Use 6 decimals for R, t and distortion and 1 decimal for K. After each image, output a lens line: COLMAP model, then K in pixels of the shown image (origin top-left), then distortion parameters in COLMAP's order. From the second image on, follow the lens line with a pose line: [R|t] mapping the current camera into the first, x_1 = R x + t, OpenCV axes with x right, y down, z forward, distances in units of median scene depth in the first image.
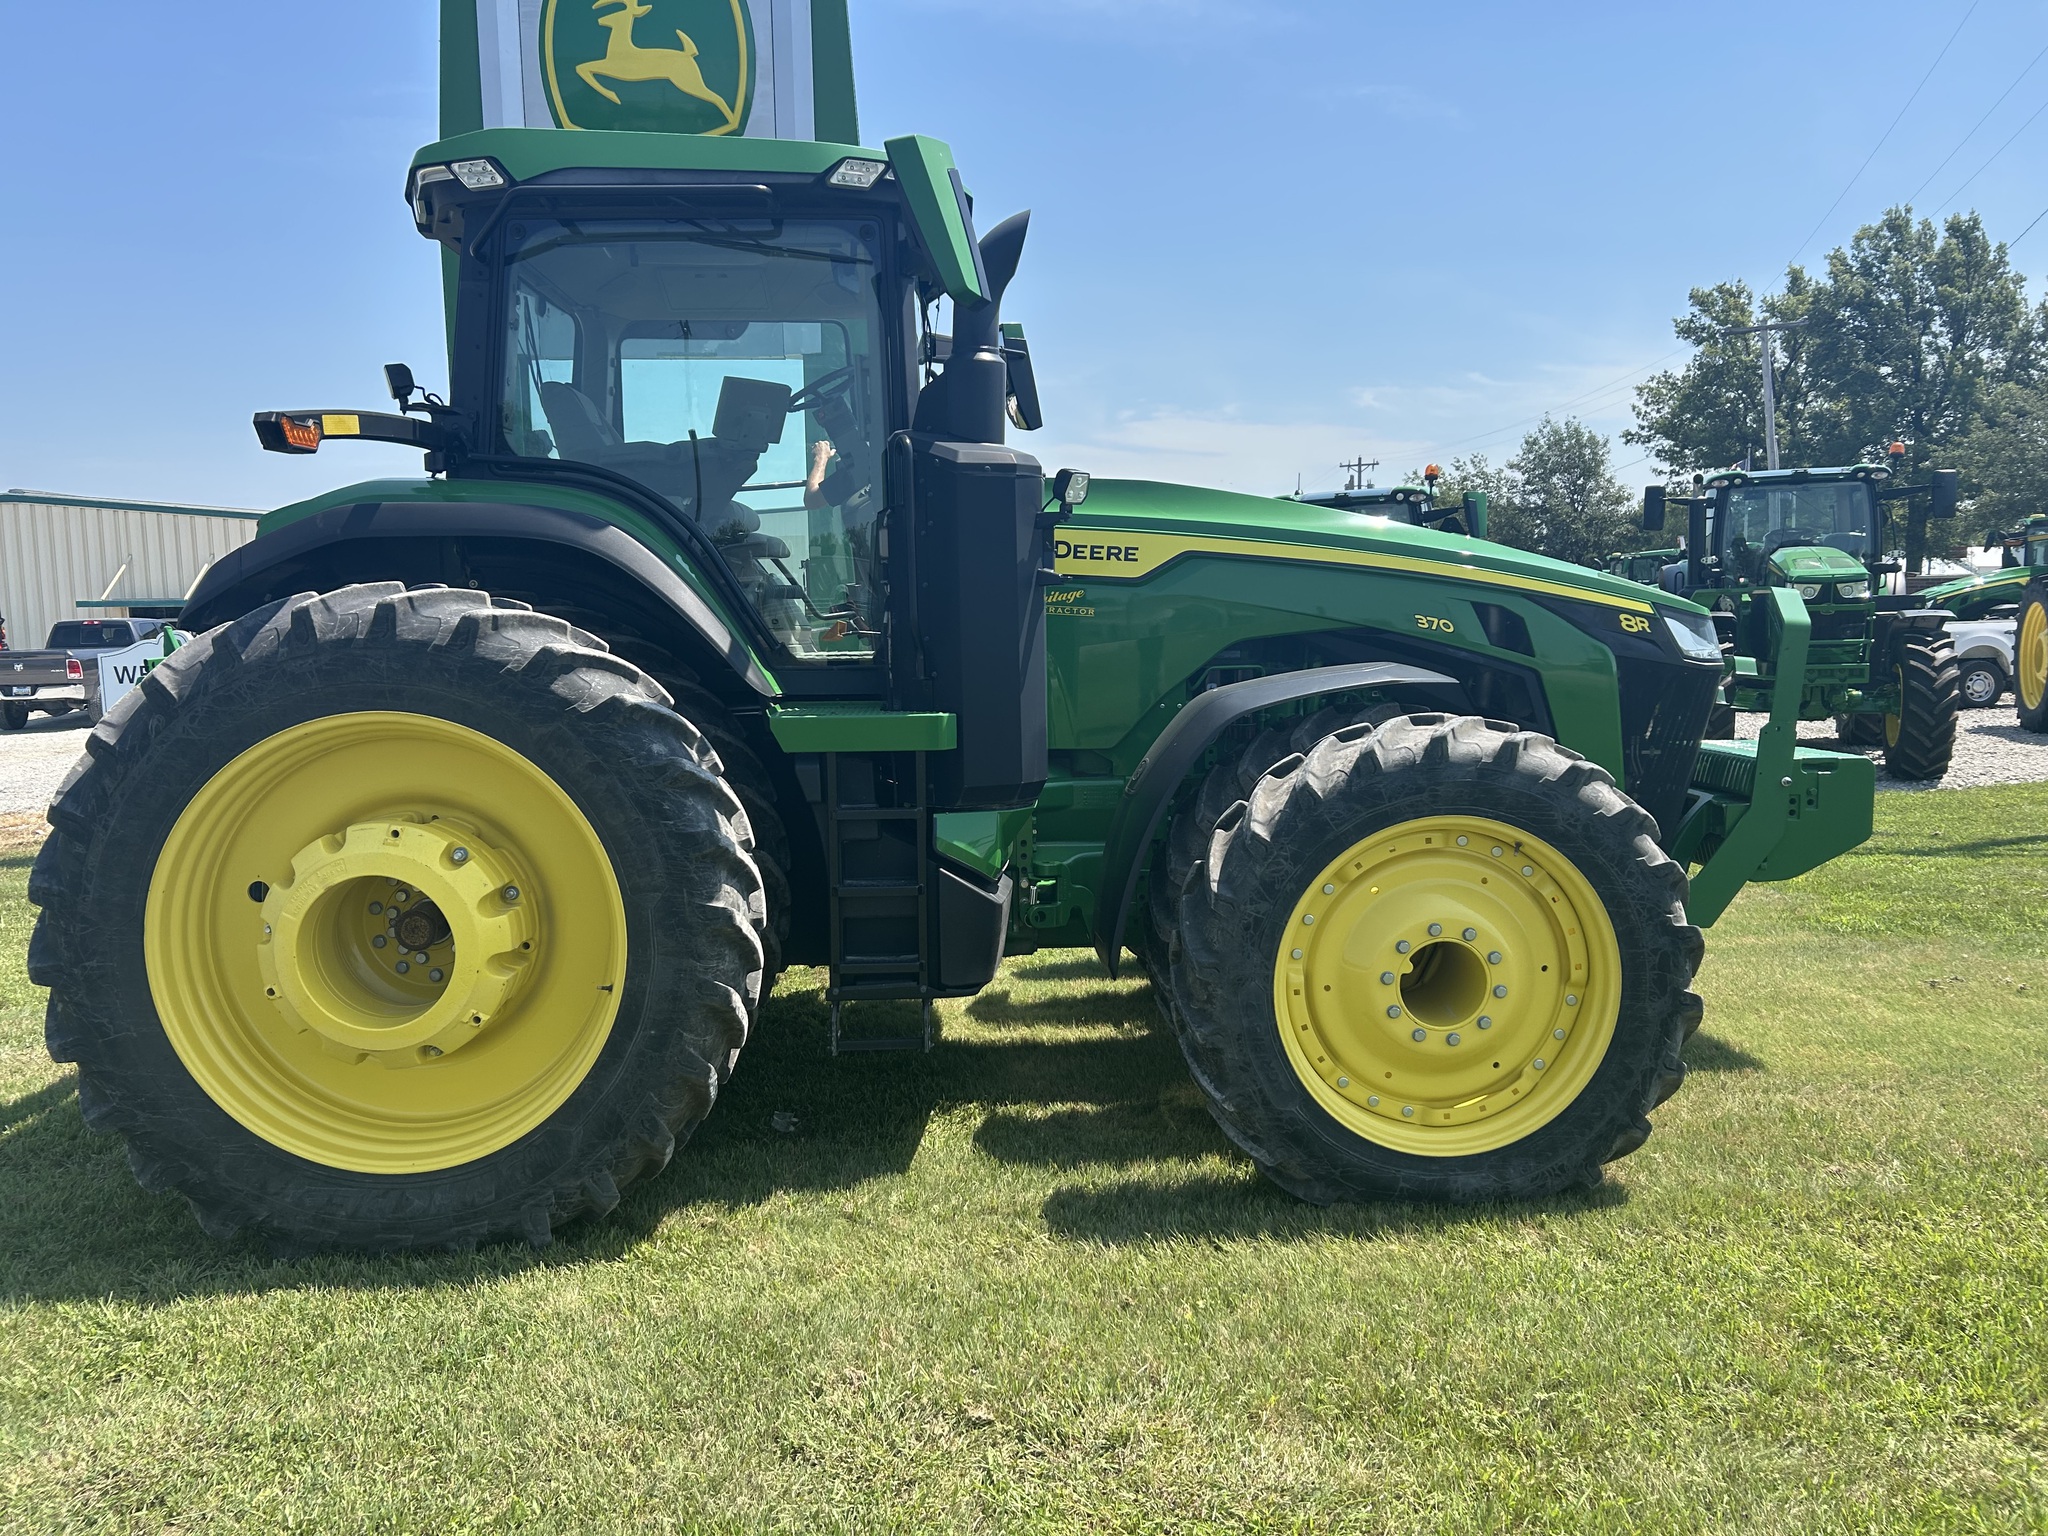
lens RADIAL K [[1533.9, 0, 1033.1], [0, 1533.9, 781.4], [0, 0, 1]] dist [0.073428, -0.092226]
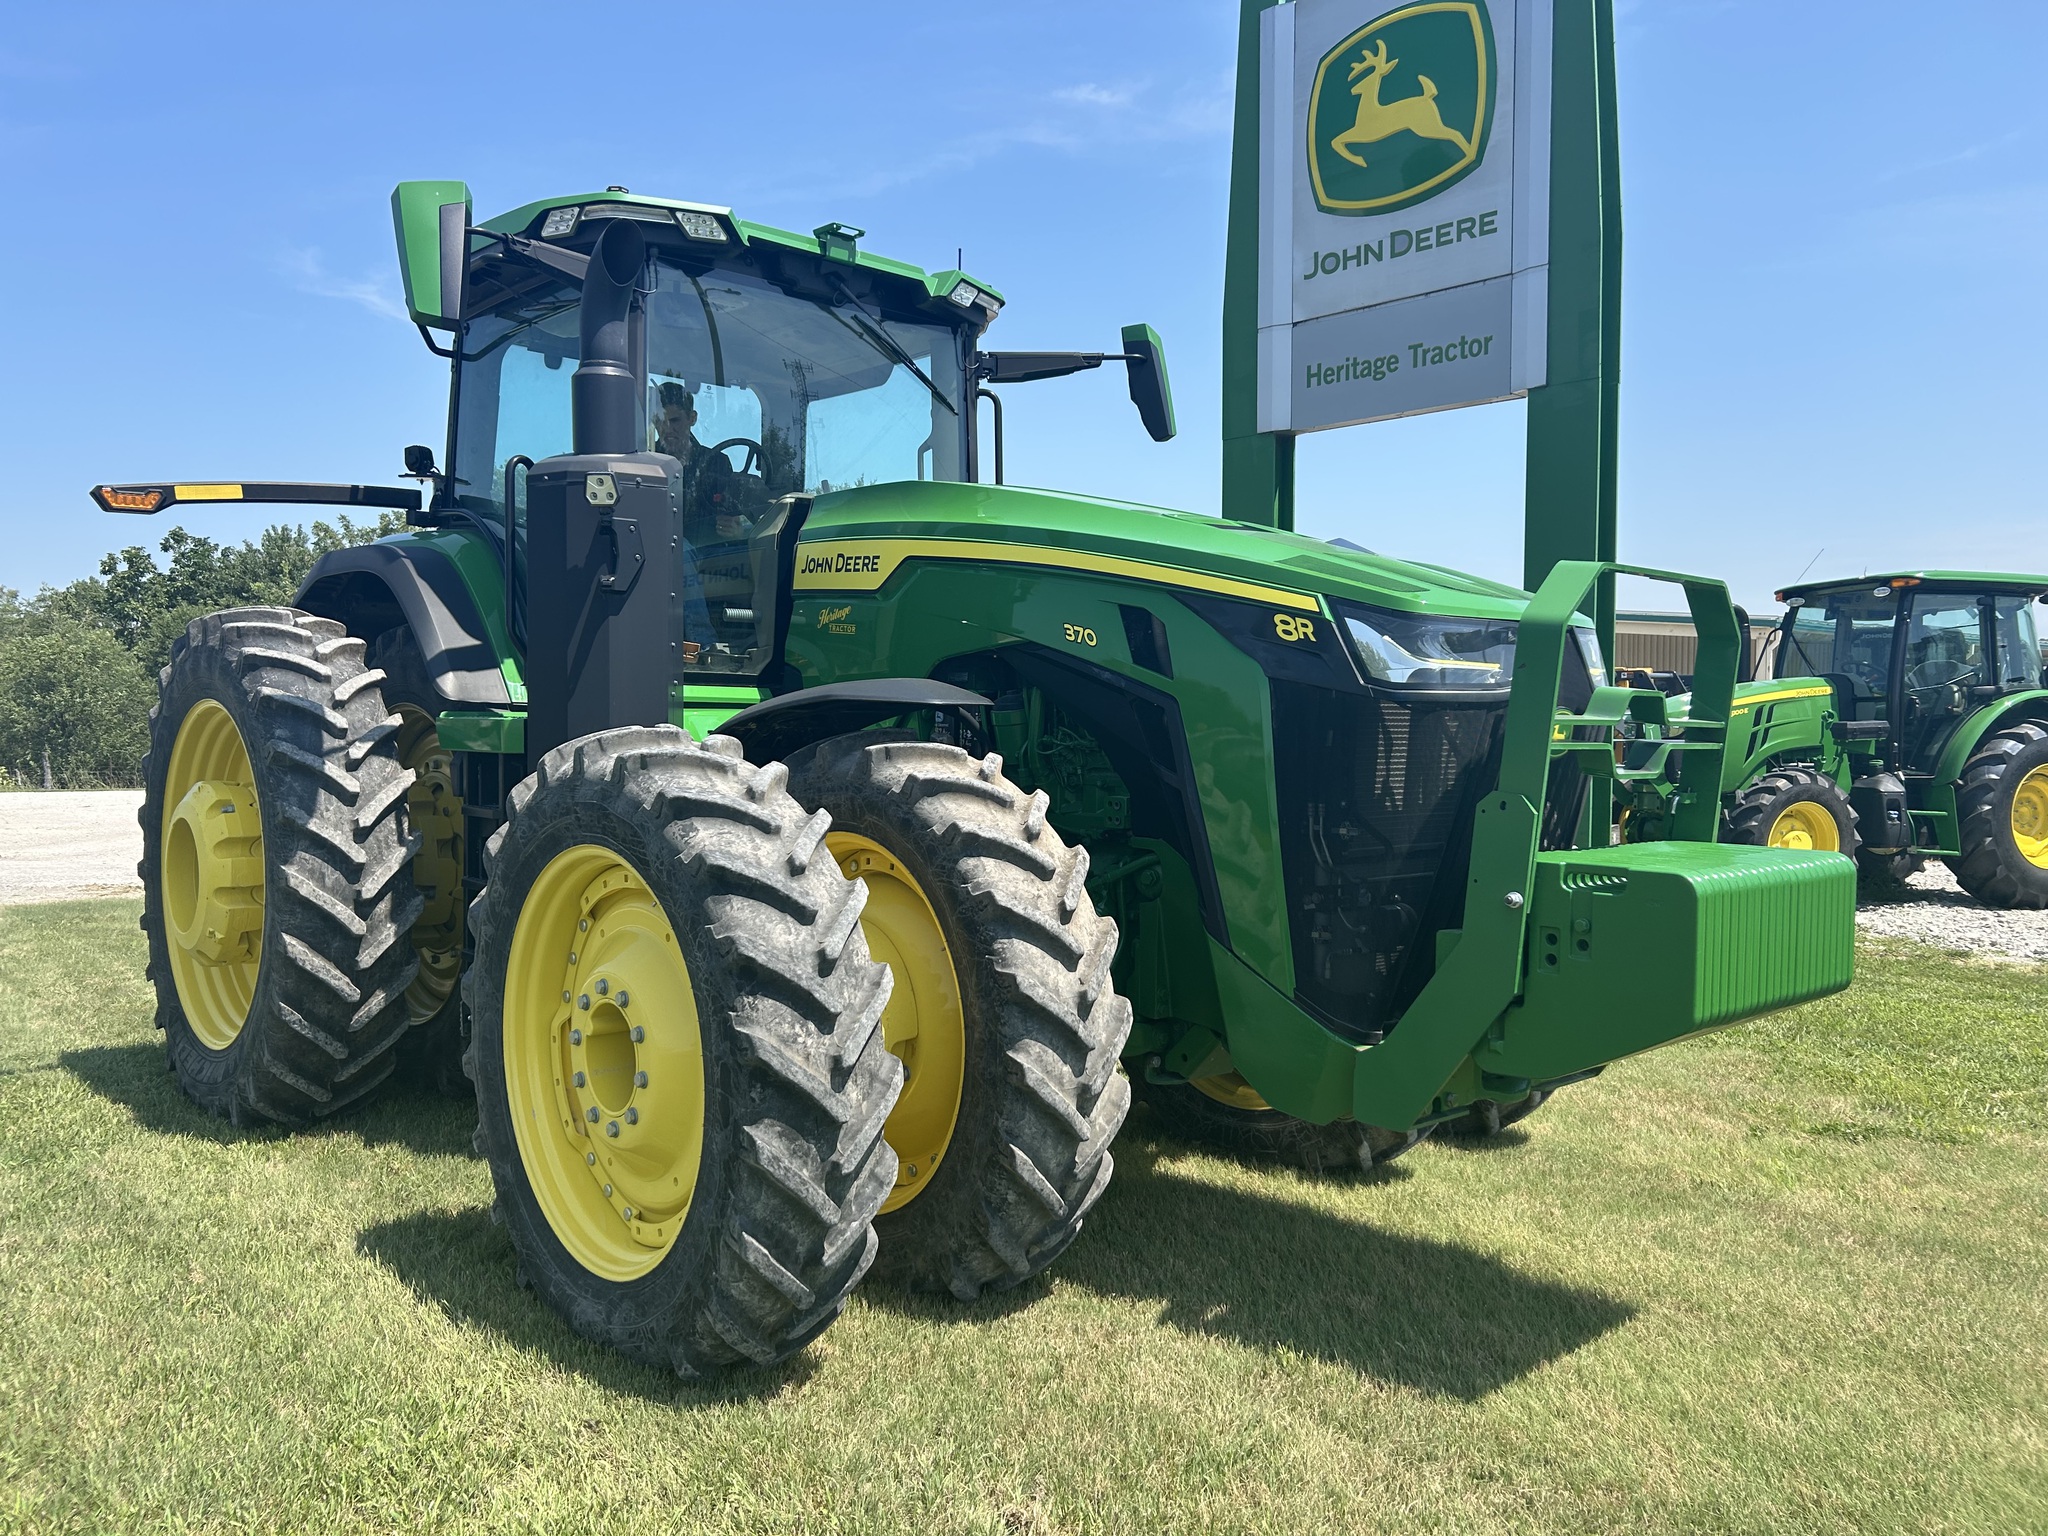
lens RADIAL K [[1536.2, 0, 1024.0], [0, 1536.2, 768.0], [0, 0, 1]] dist [0.065228, -0.078068]
pose [[0.641065, 0.045764, -0.766121, 0.810590], [-0.099629, 0.994736, -0.023946, -0.016916], [0.760993, 0.091679, 0.642250, 0.503307]]
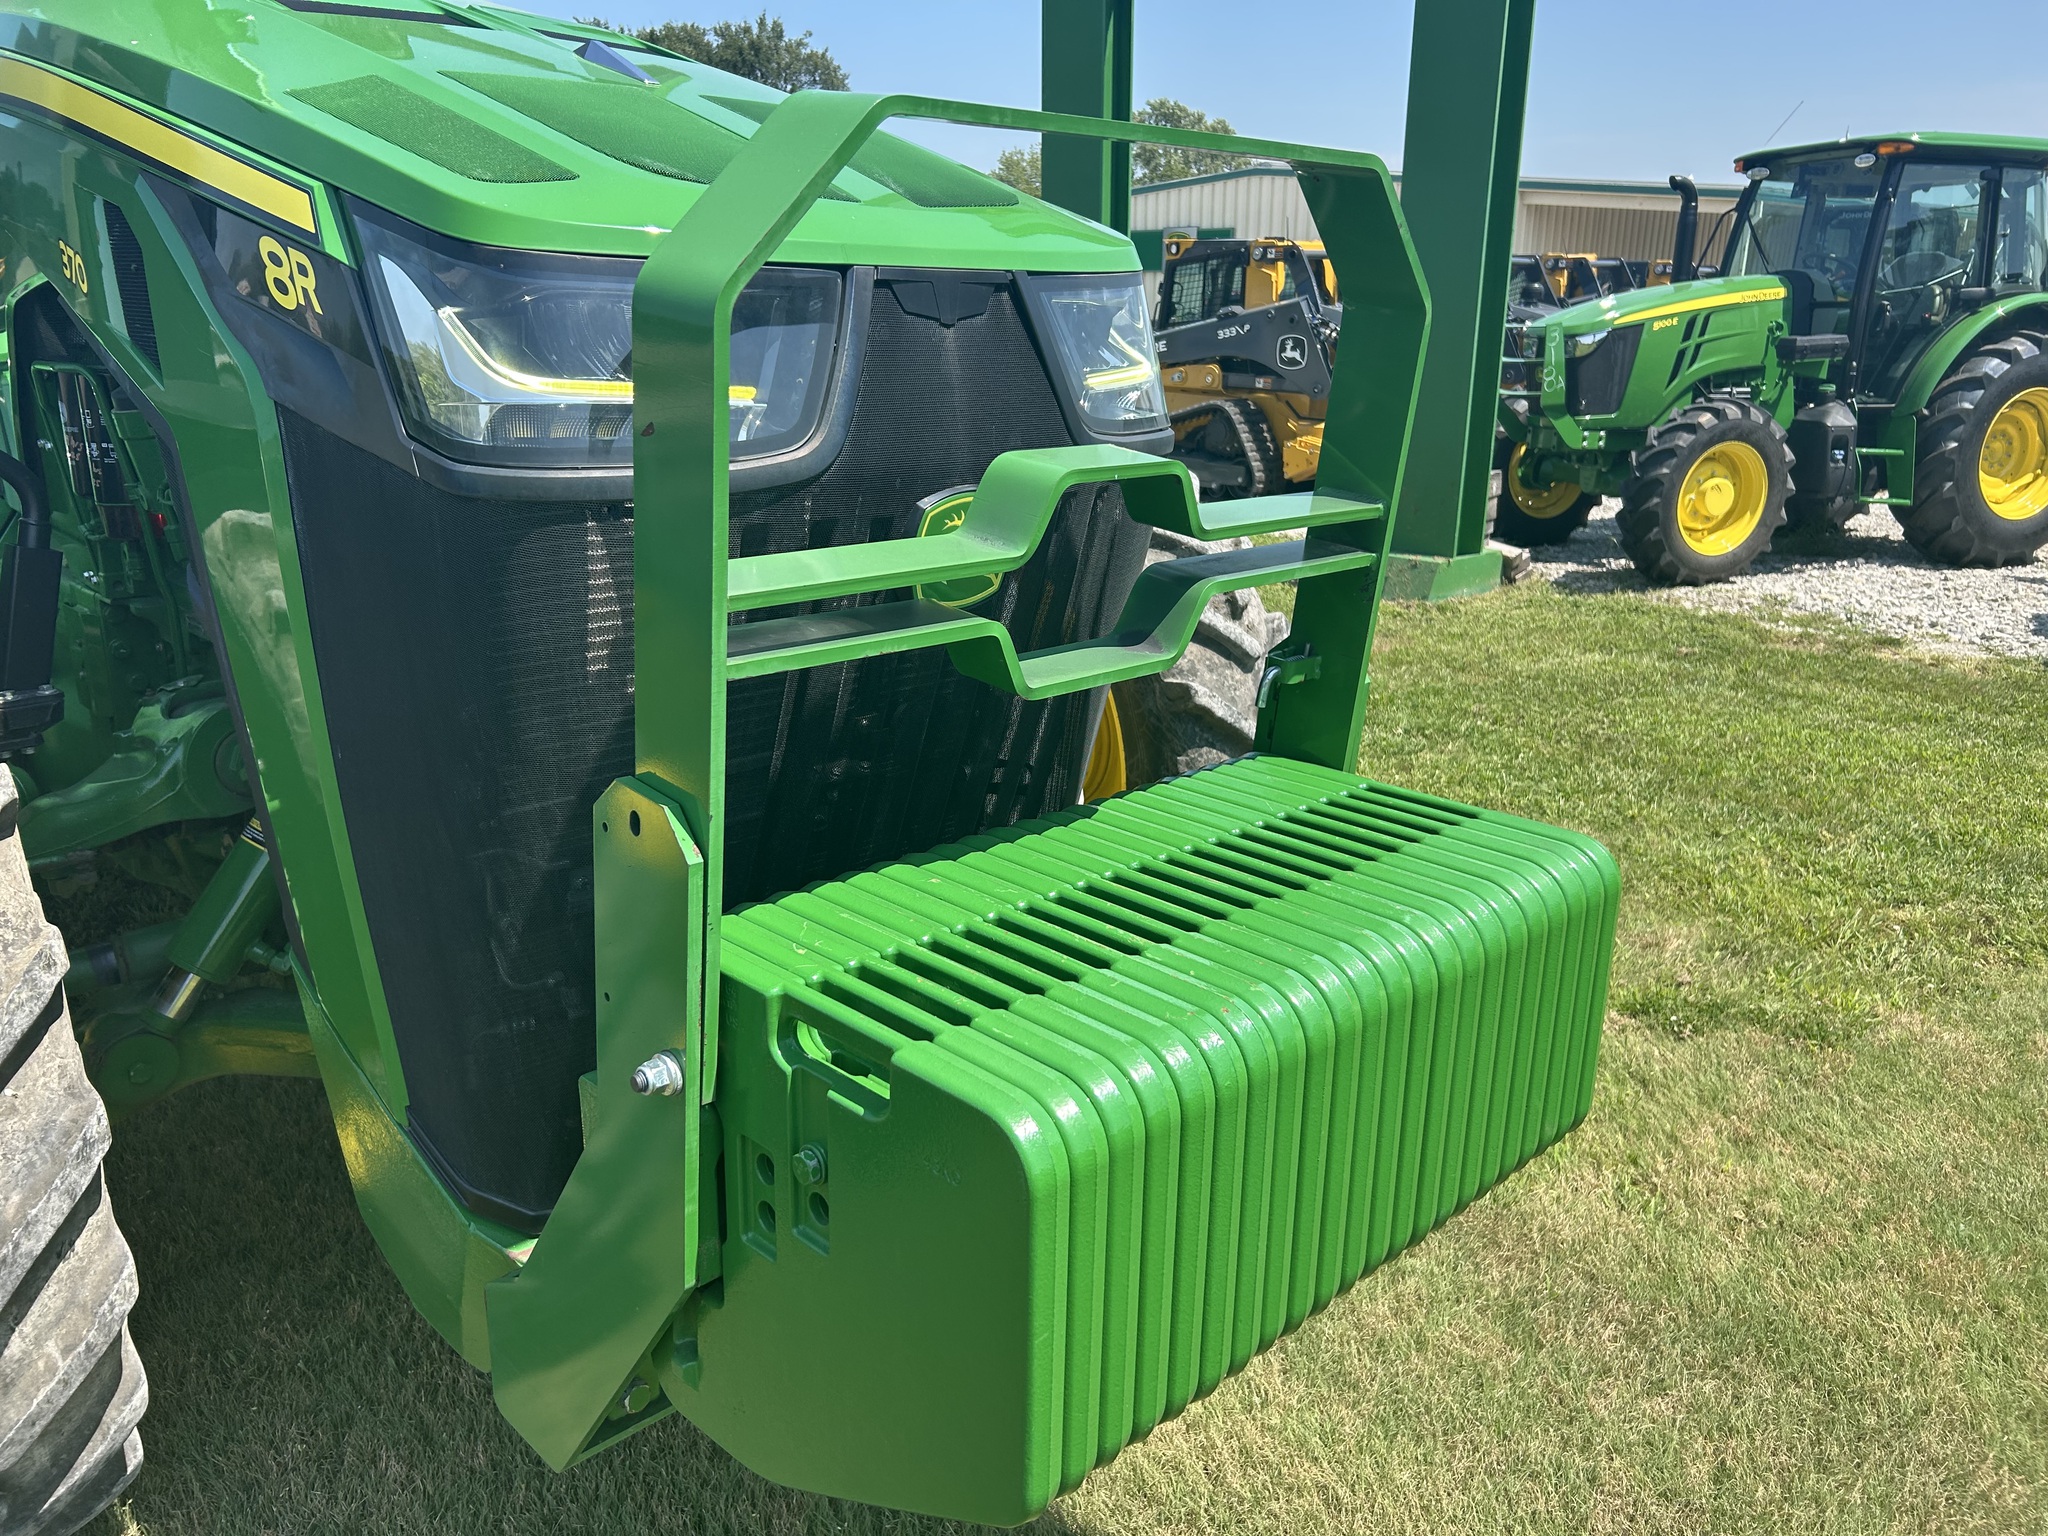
lens RADIAL K [[1523.5, 0, 1038.5], [0, 1523.5, 773.0], [0, 0, 1]] dist [0.075416, -0.090050]
pose [[0.665255, 0.241544, -0.706465, 0.665241], [-0.098476, 0.966342, 0.237666, -0.095321], [0.740094, -0.088539, 0.666650, 0.912555]]
